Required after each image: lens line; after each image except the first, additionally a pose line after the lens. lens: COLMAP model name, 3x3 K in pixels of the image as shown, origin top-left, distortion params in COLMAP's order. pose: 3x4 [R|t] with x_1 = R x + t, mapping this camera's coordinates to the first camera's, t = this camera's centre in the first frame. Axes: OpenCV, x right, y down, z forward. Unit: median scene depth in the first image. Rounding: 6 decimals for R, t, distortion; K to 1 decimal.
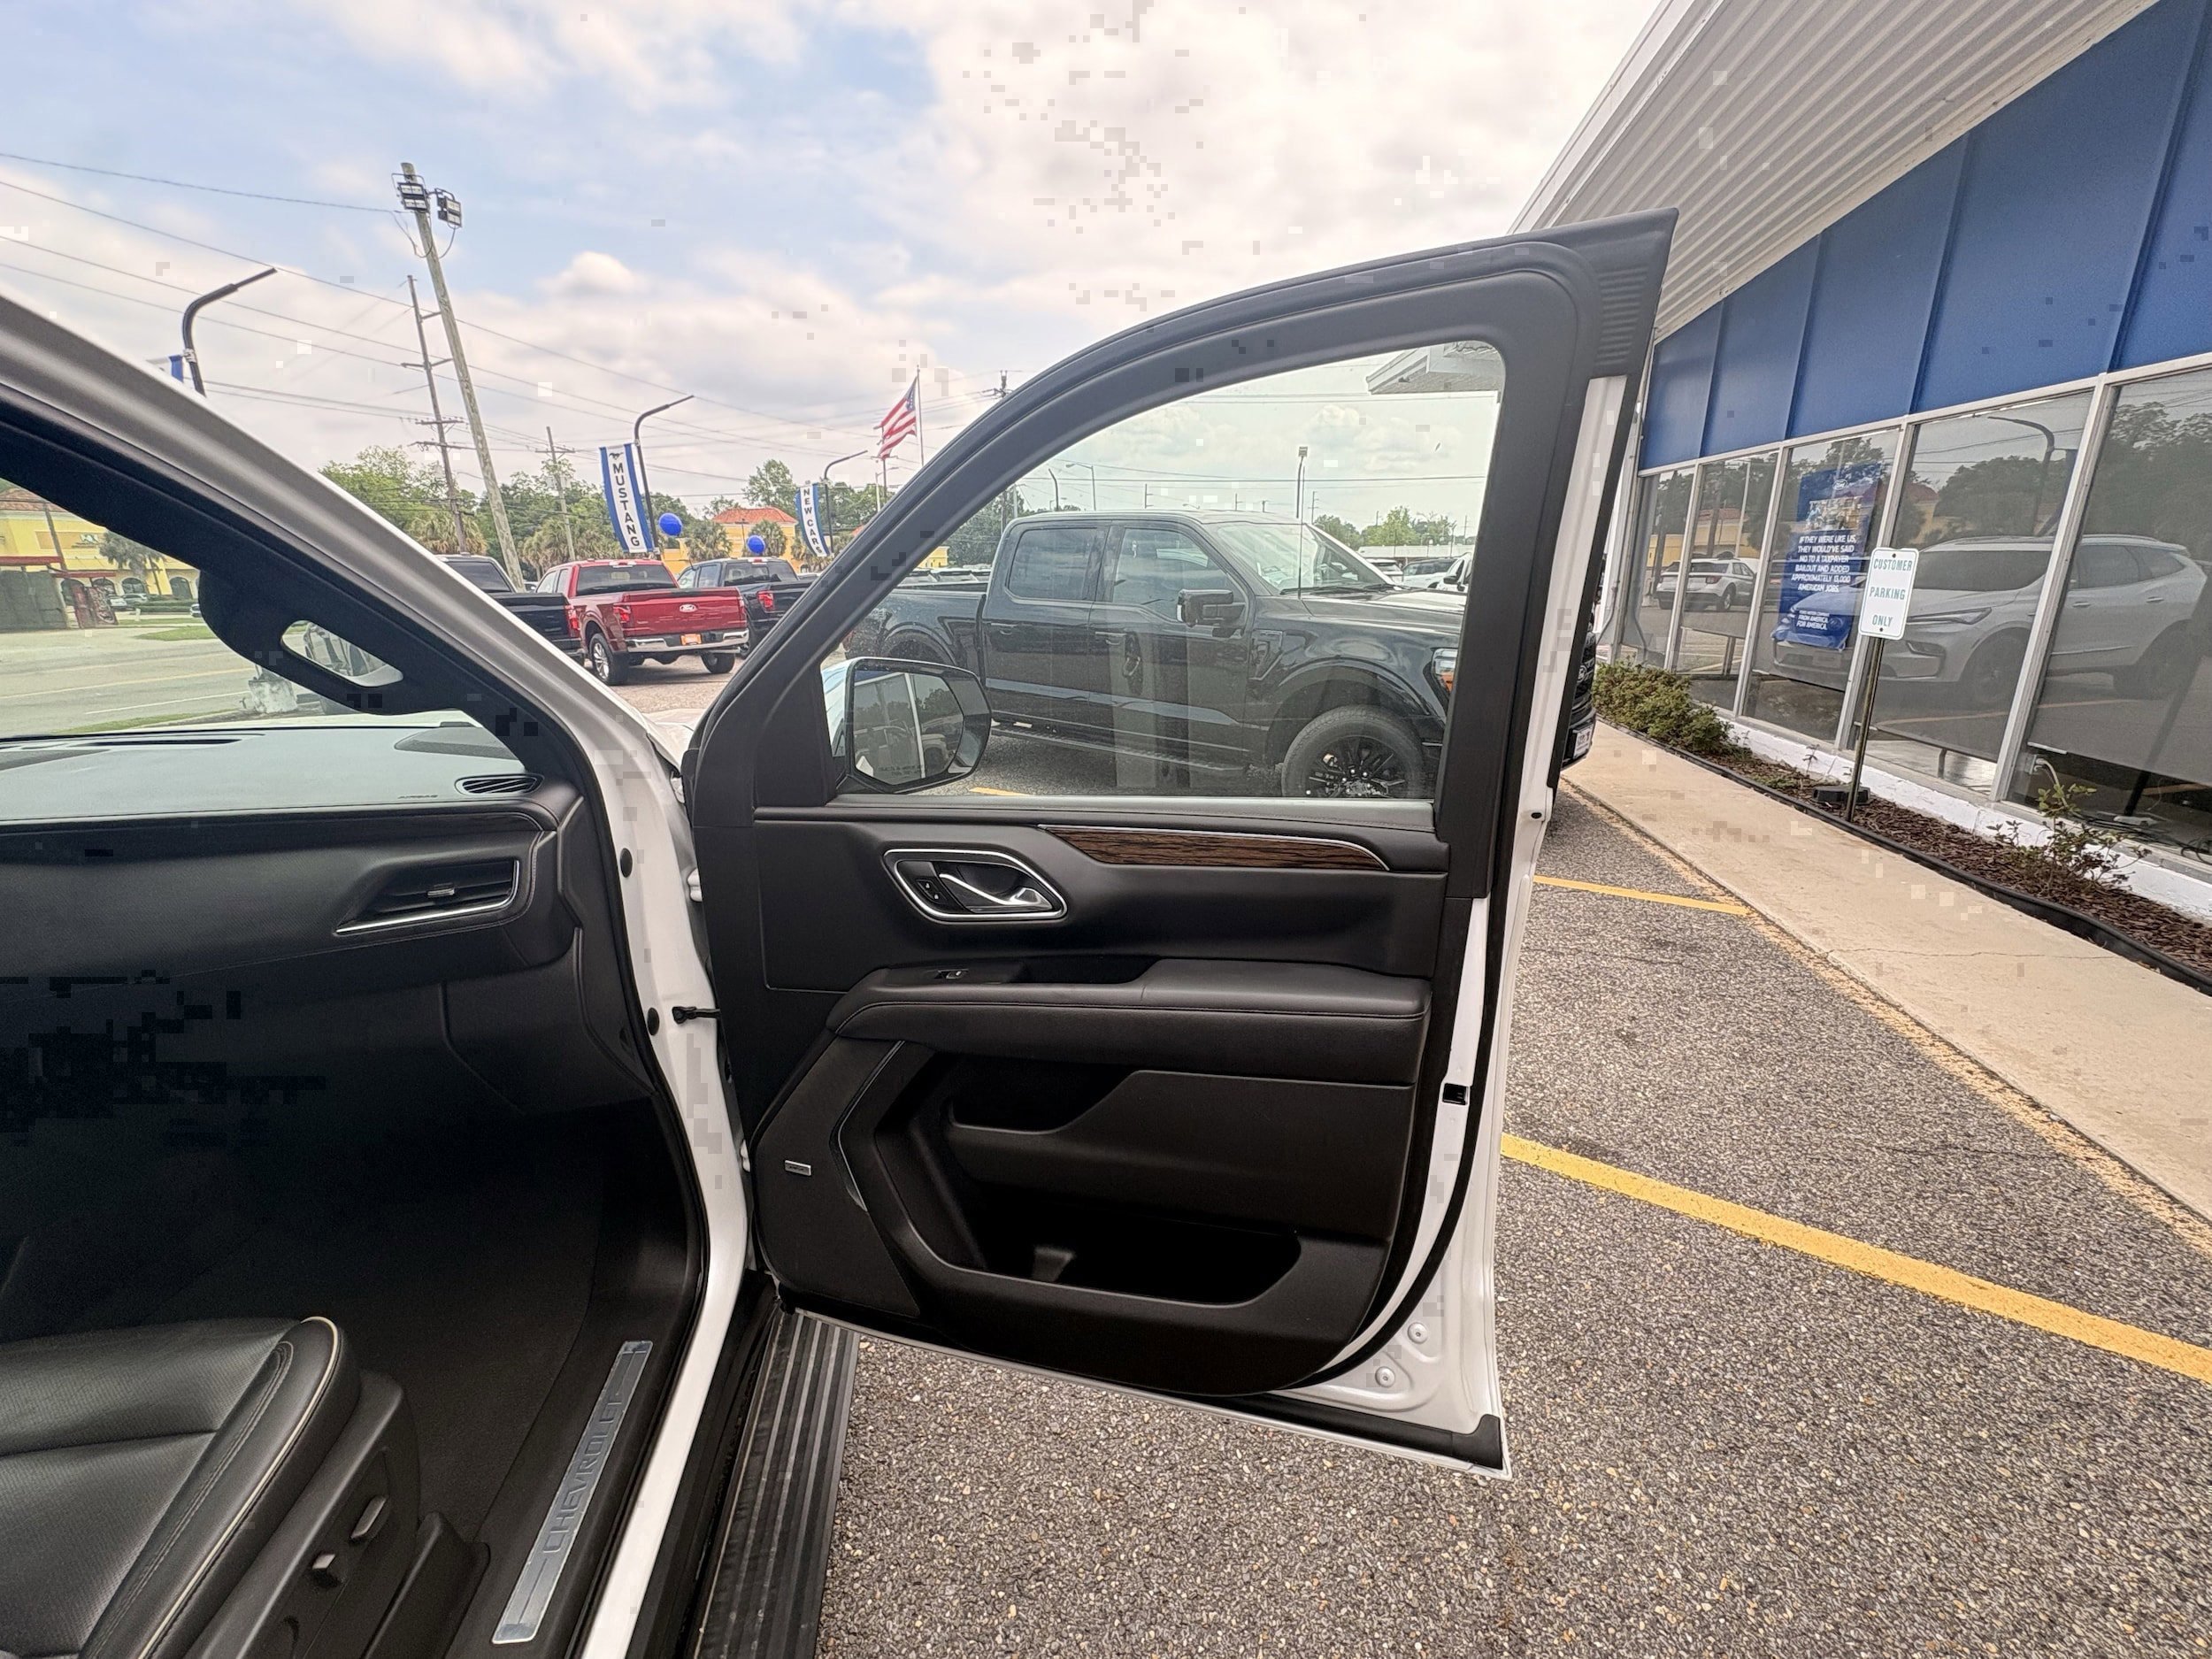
lens RADIAL K [[928.2, 0, 1104.9], [0, 928.2, 831.1], [0, 0, 1]] dist [-0.002920, -0.000390]
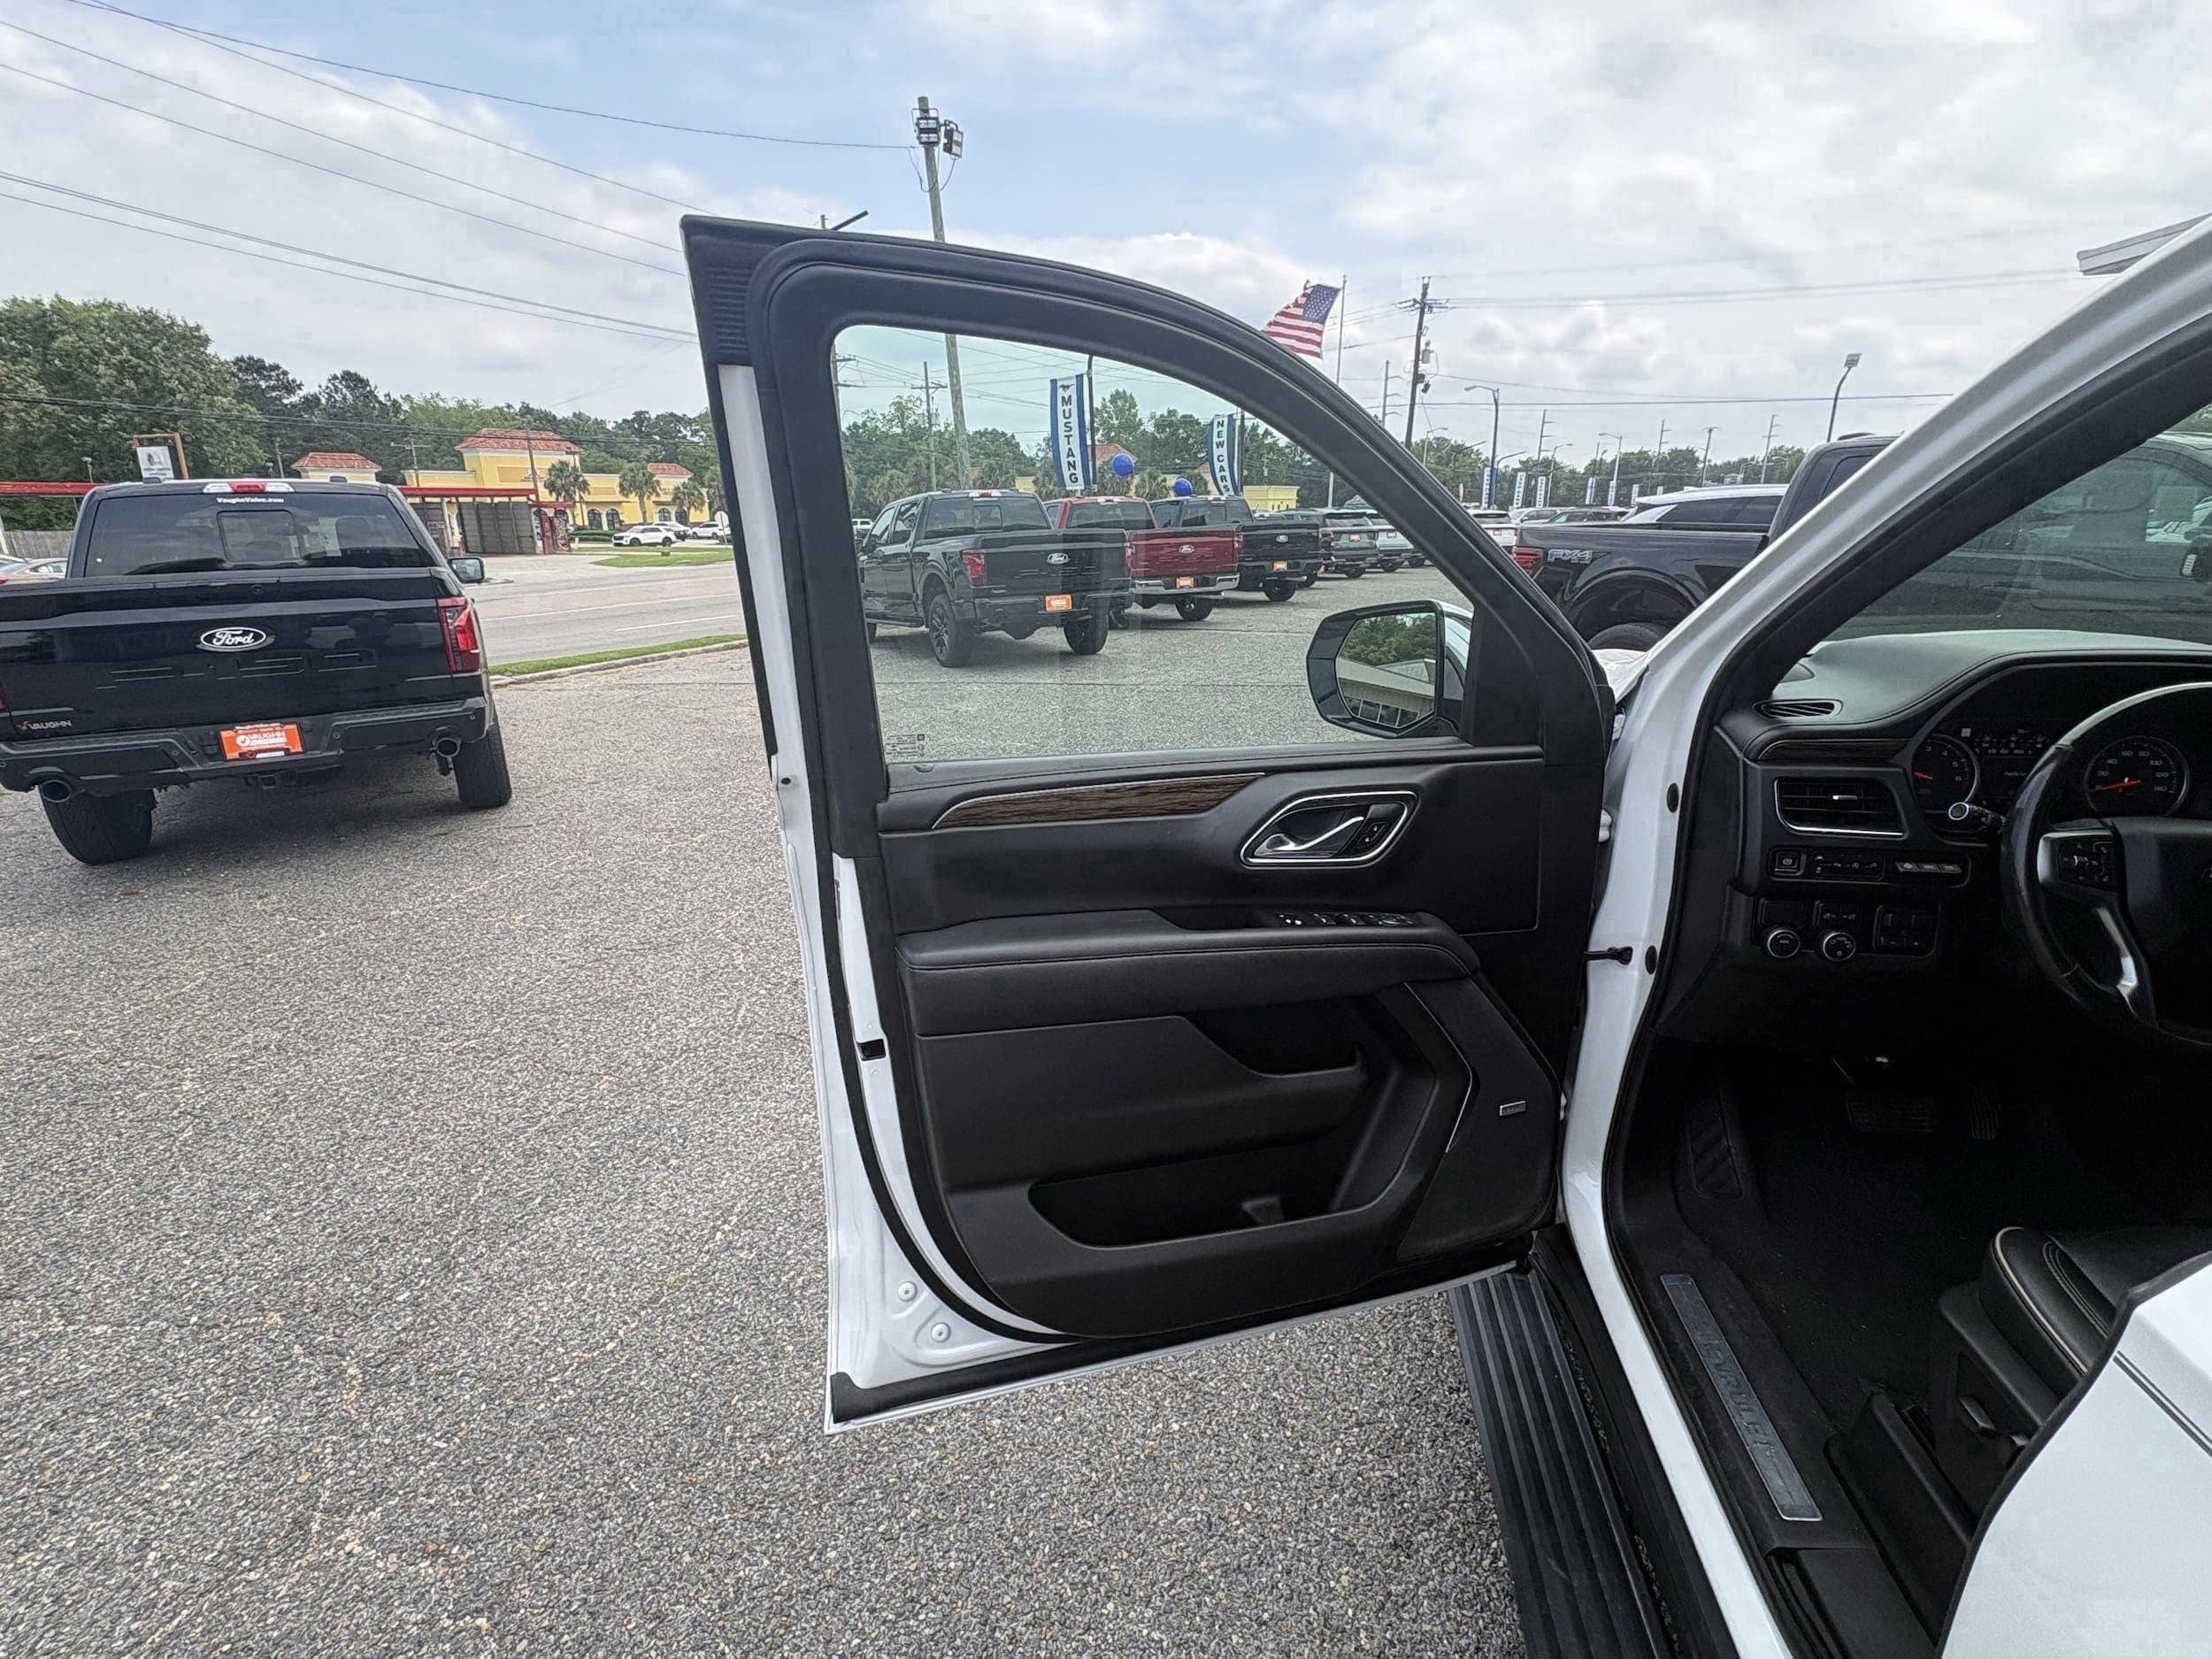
lens RADIAL K [[1052.0, 0, 1101.7], [0, 1052.0, 822.0], [0, 0, 1]] dist [0.013079, -0.000019]
pose [[0.949934, 0.098427, -0.296542, -0.371301], [-0.095148, 0.995136, 0.025507, 0.034313], [0.297610, 0.003985, 0.954679, -0.092351]]
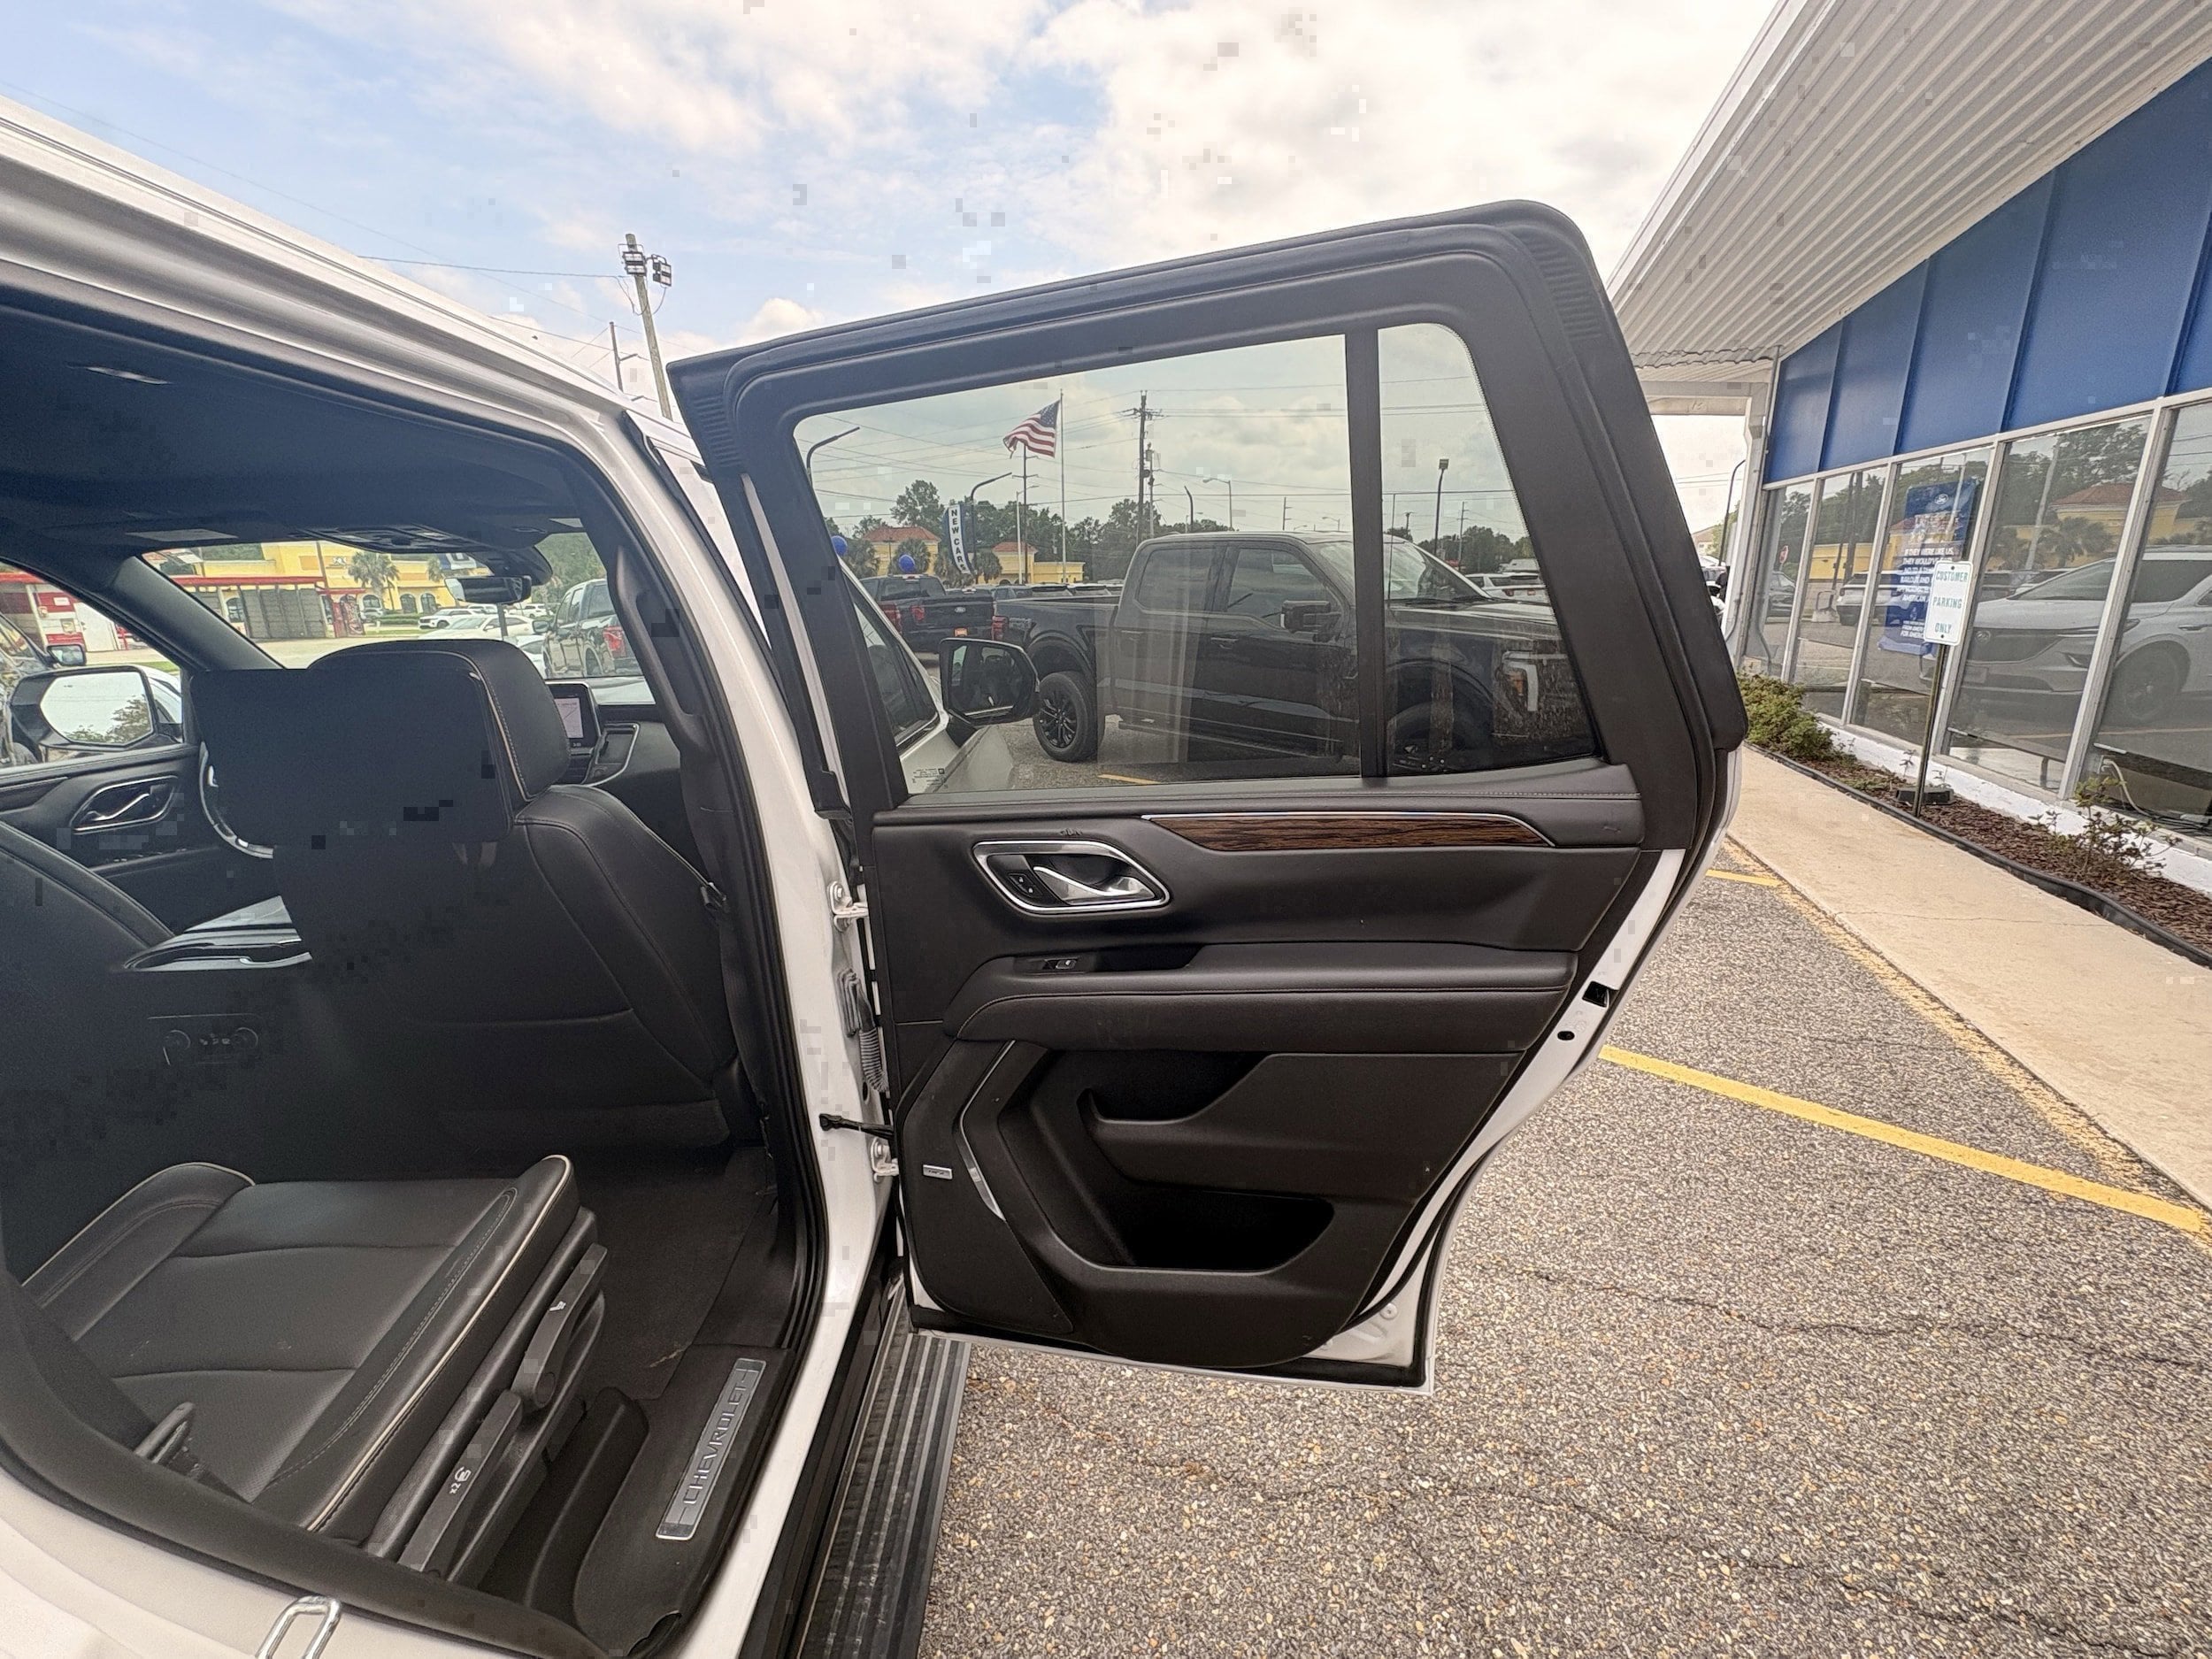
lens RADIAL K [[942.1, 0, 1102.9], [0, 942.1, 830.1], [0, 0, 1]] dist [-0.002394, -0.000737]
pose [[0.990103, 0.031069, -0.136858, 0.020727], [-0.033738, 0.999282, -0.017230, 0.041263], [0.136224, 0.021676, 0.990441, -0.145943]]
